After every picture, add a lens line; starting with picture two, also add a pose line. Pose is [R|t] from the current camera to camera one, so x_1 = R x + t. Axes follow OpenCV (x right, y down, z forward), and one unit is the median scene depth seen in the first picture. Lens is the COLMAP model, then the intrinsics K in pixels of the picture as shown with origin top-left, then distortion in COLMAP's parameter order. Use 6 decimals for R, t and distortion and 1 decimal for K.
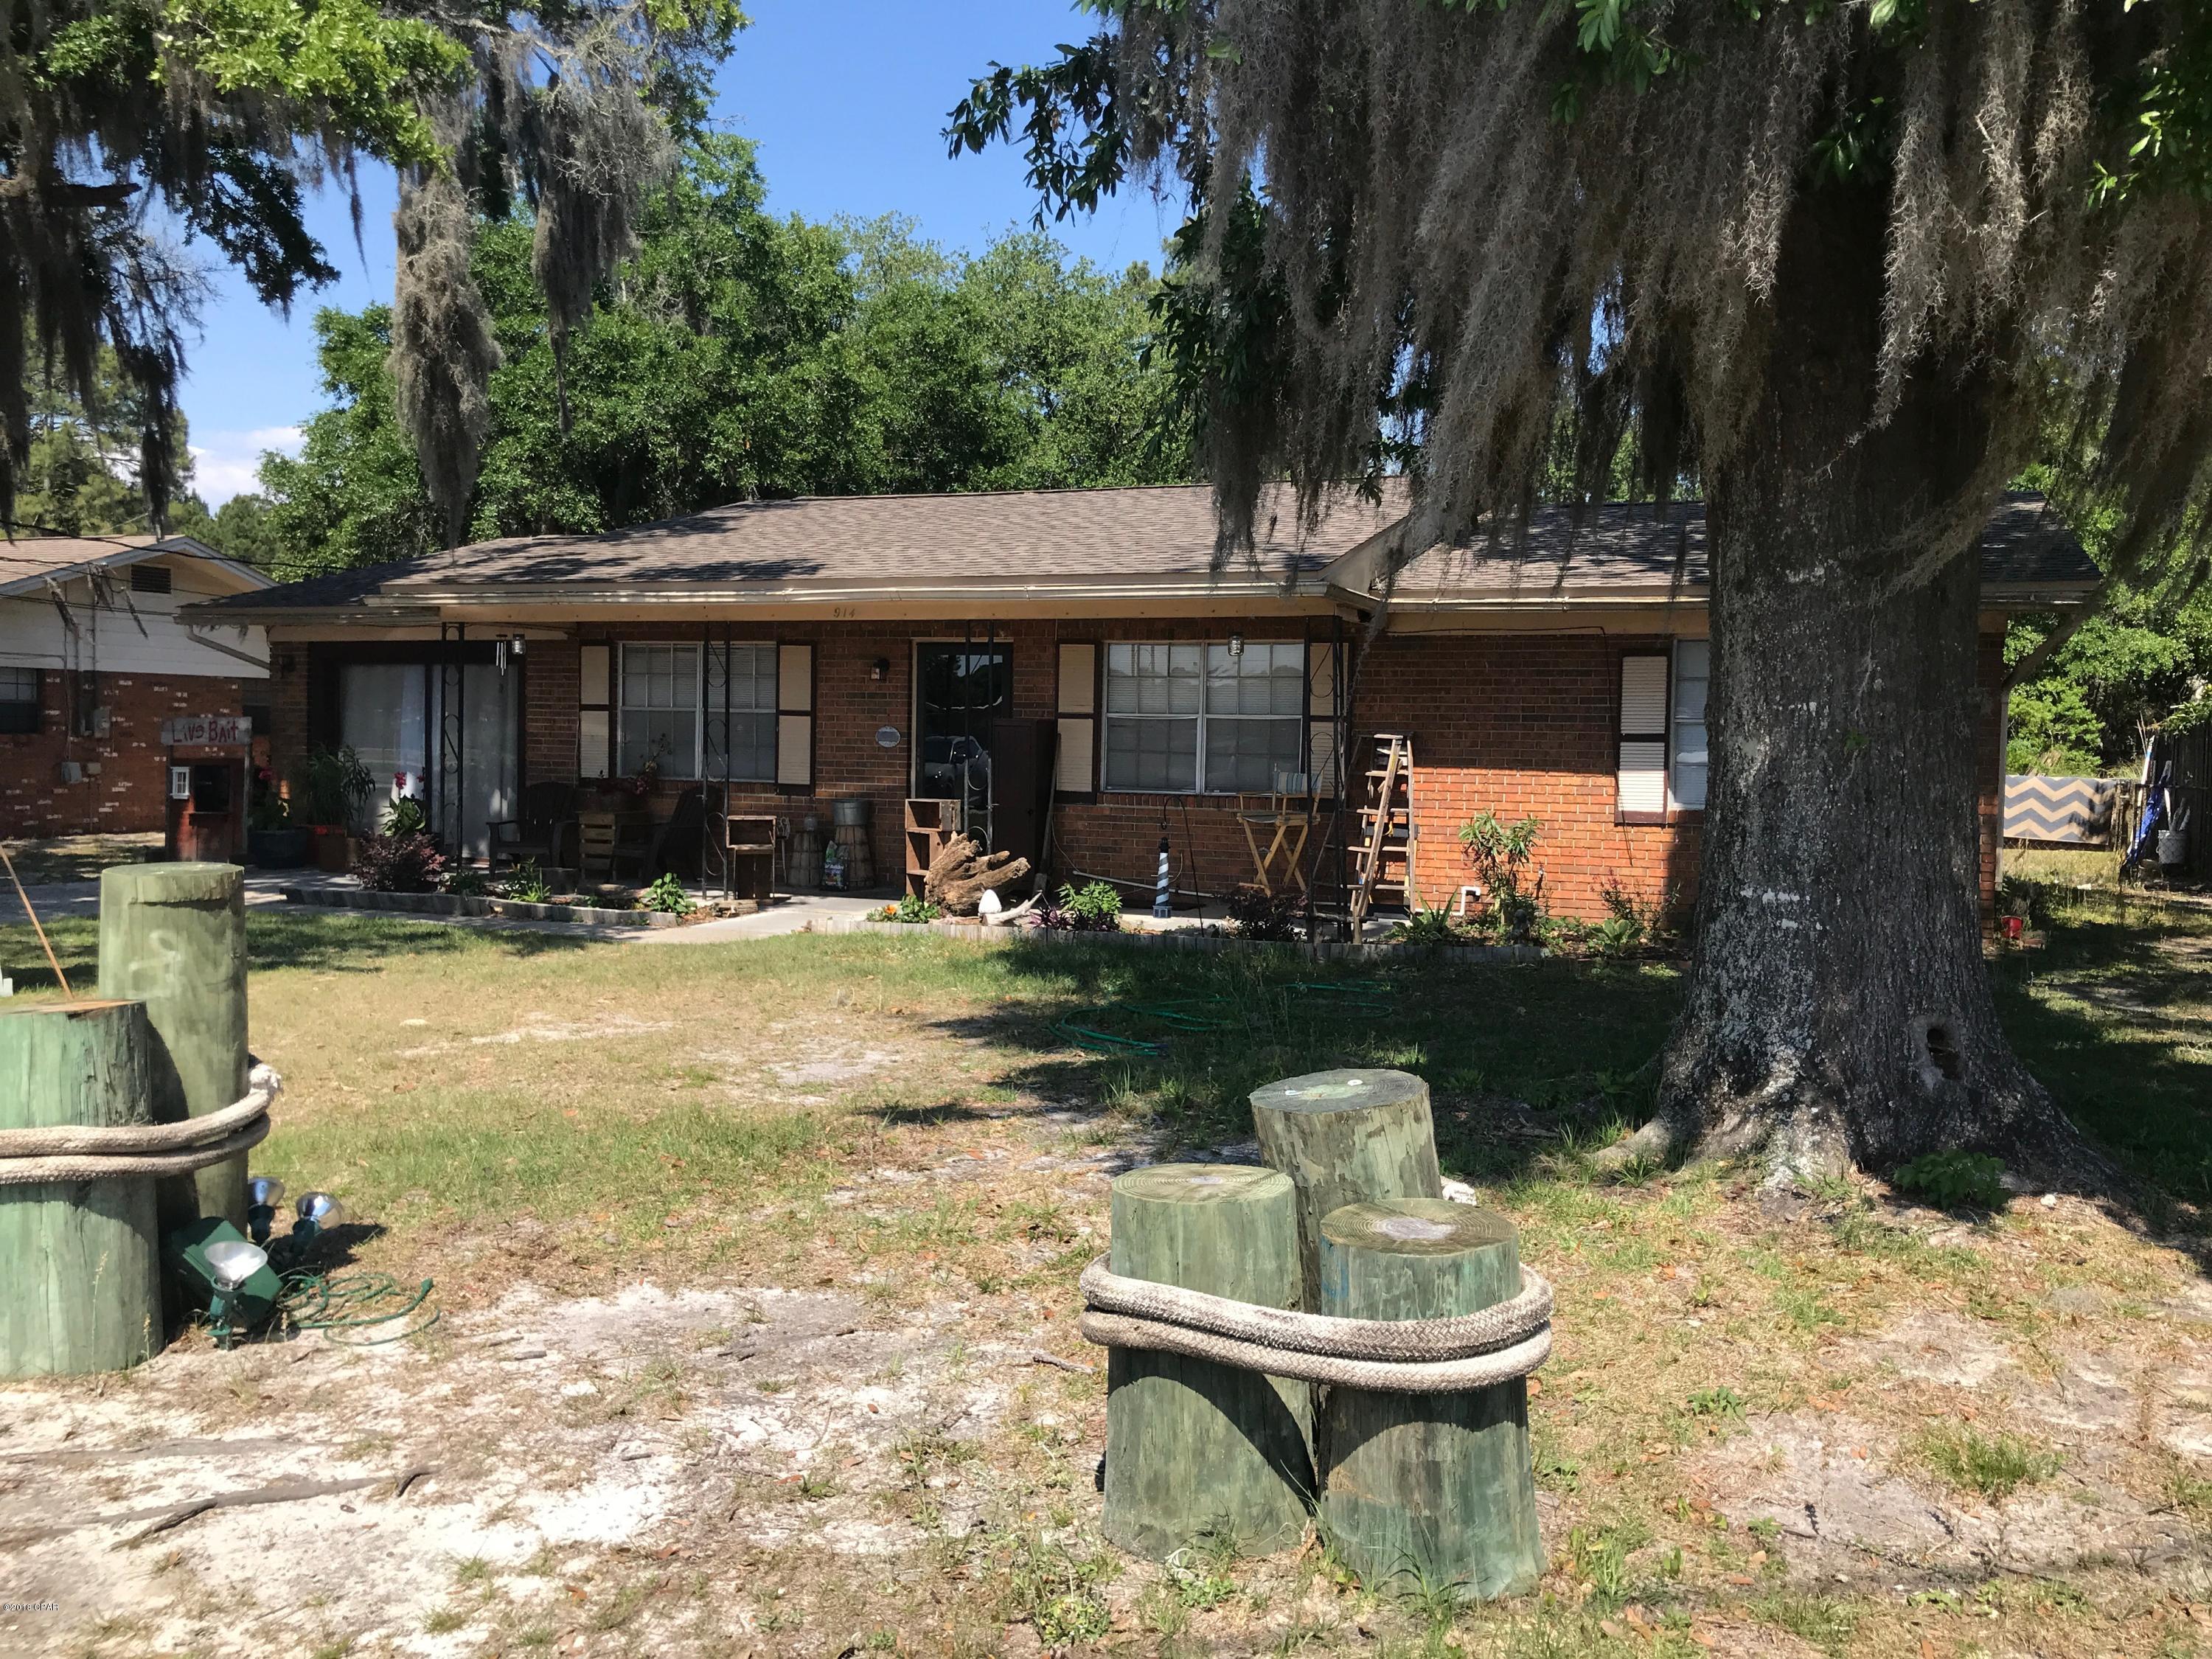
lens RADIAL K [[1837.1, 0, 1144.8], [0, 1837.1, 827.2], [0, 0, 1]] dist [0.143846, -0.340992]
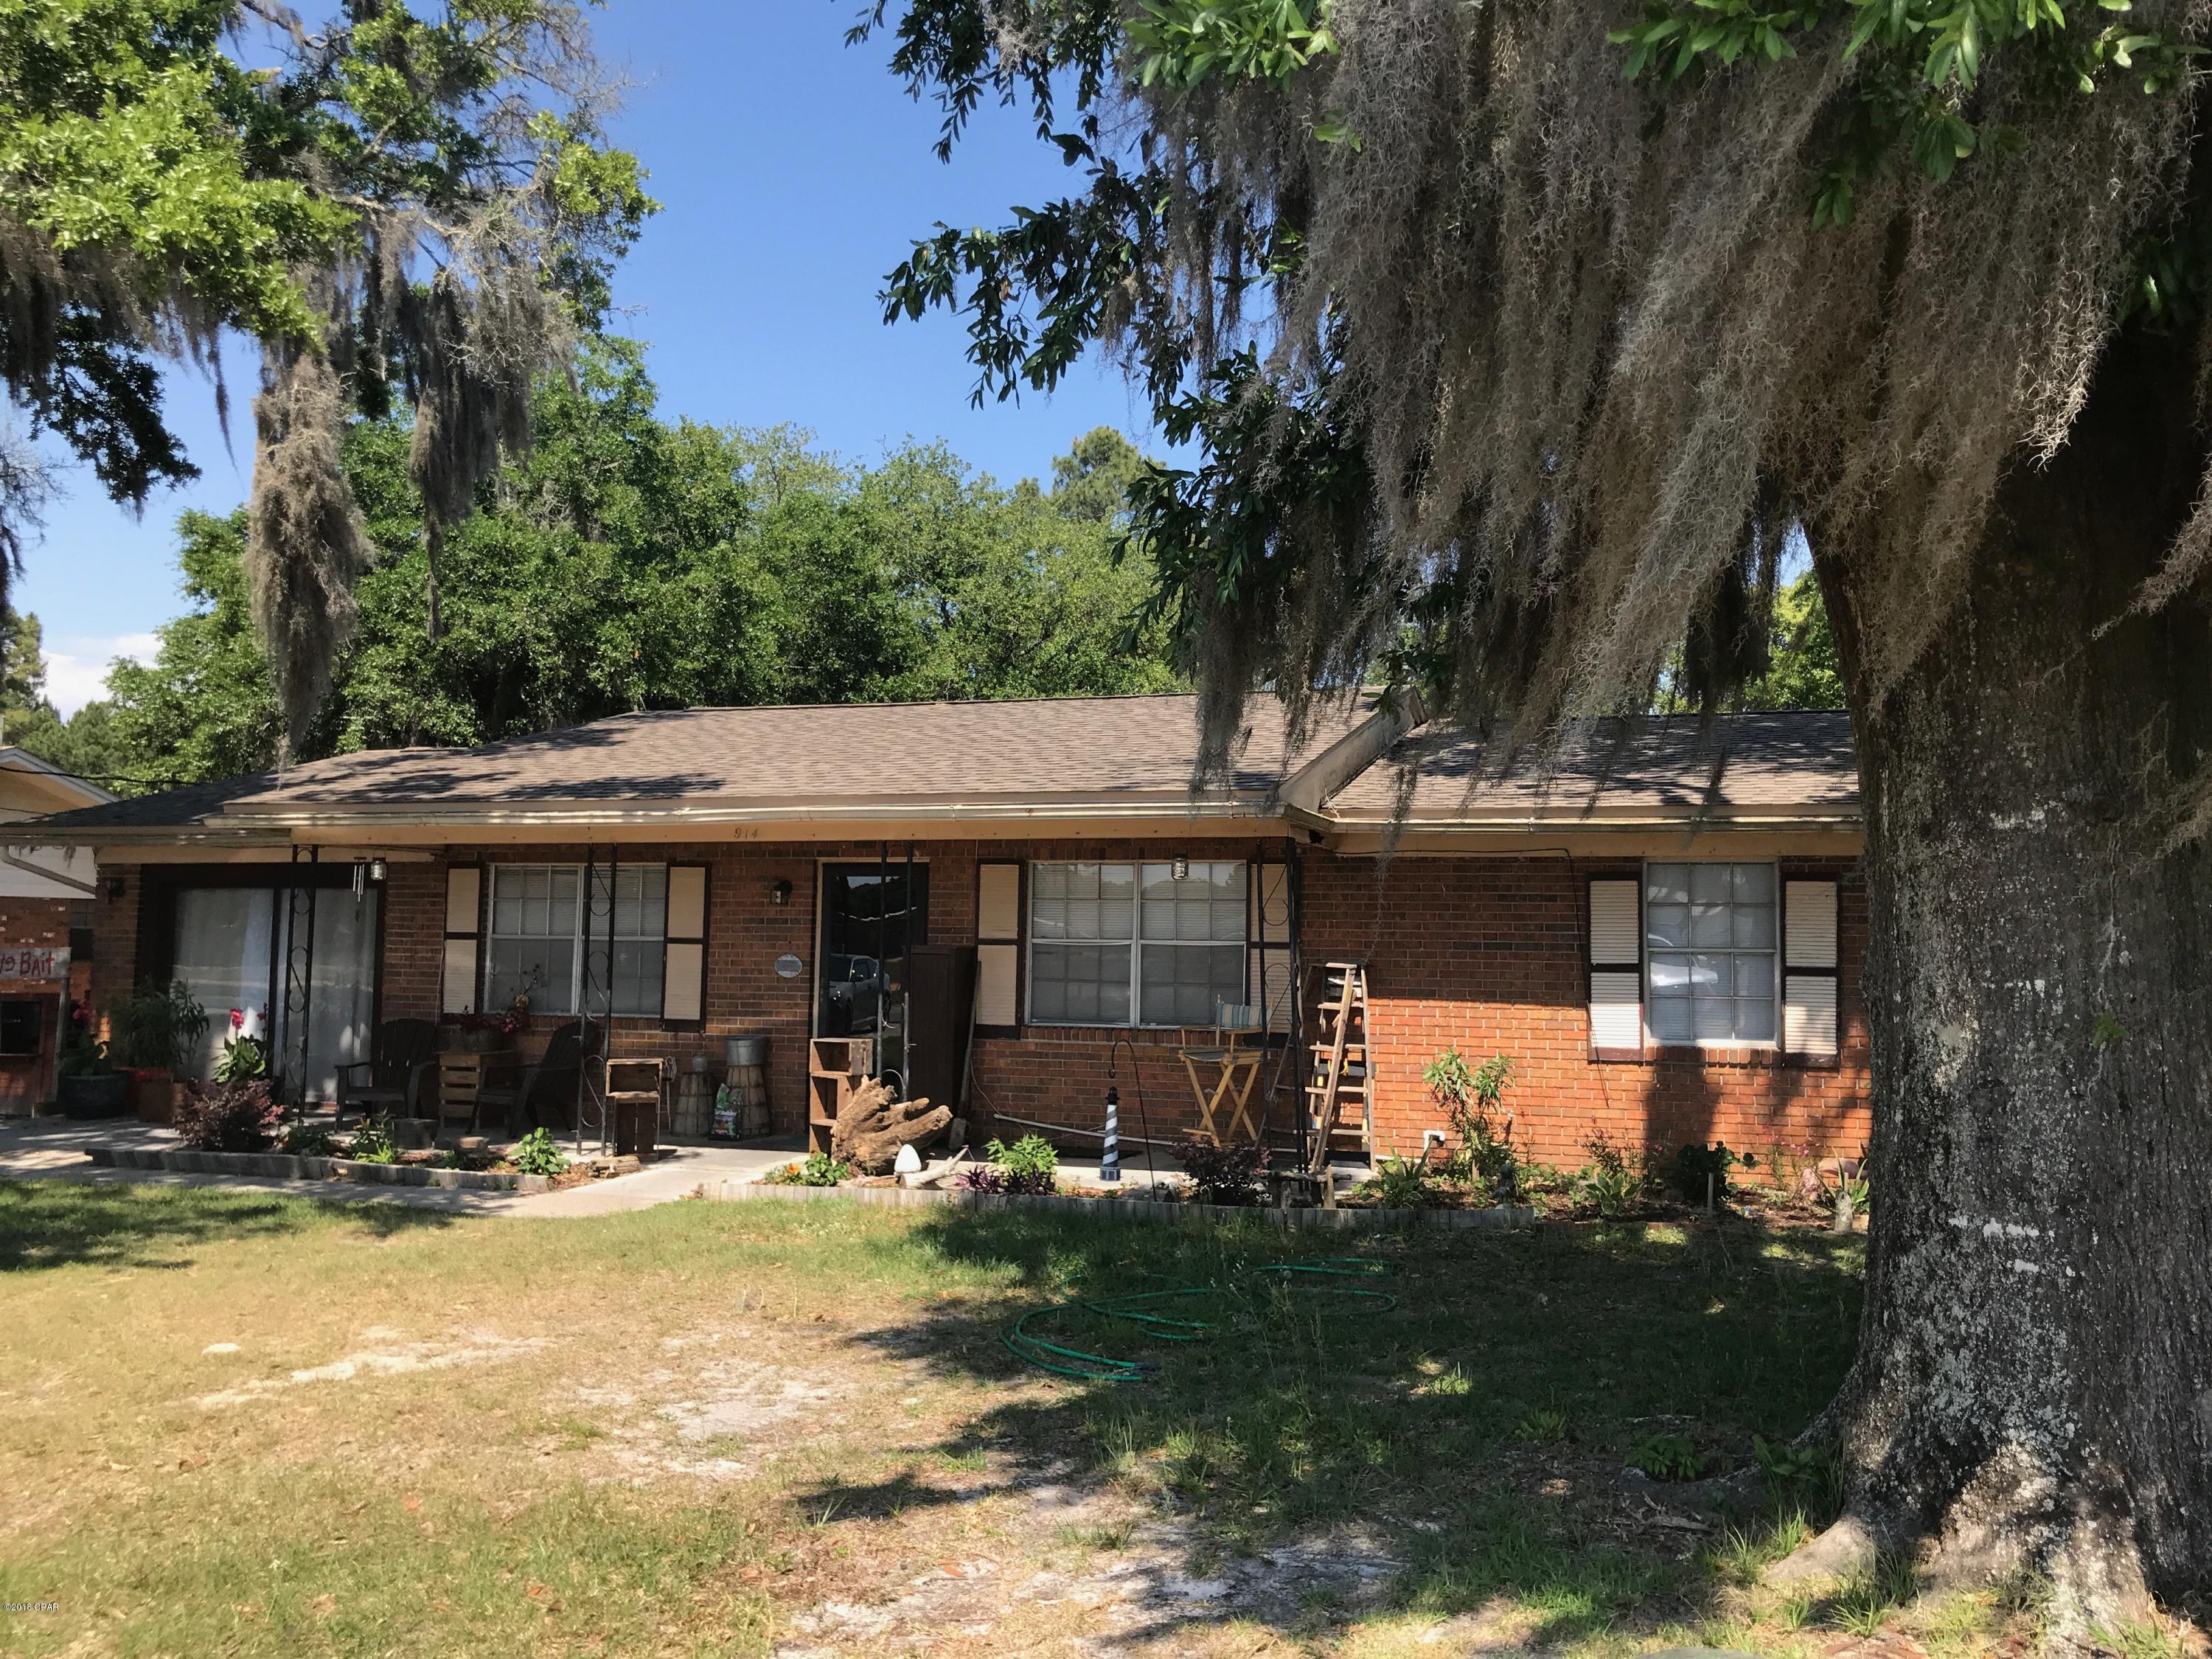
lens RADIAL K [[1800.1, 0, 1116.4], [0, 1800.1, 808.8], [0, 0, 1]] dist [0.100968, -0.167944]
pose [[0.998272, -0.000475, 0.058765, -0.030803], [0.007434, 0.992955, -0.118257, -0.020134], [-0.058295, 0.118489, 0.991243, 0.098280]]
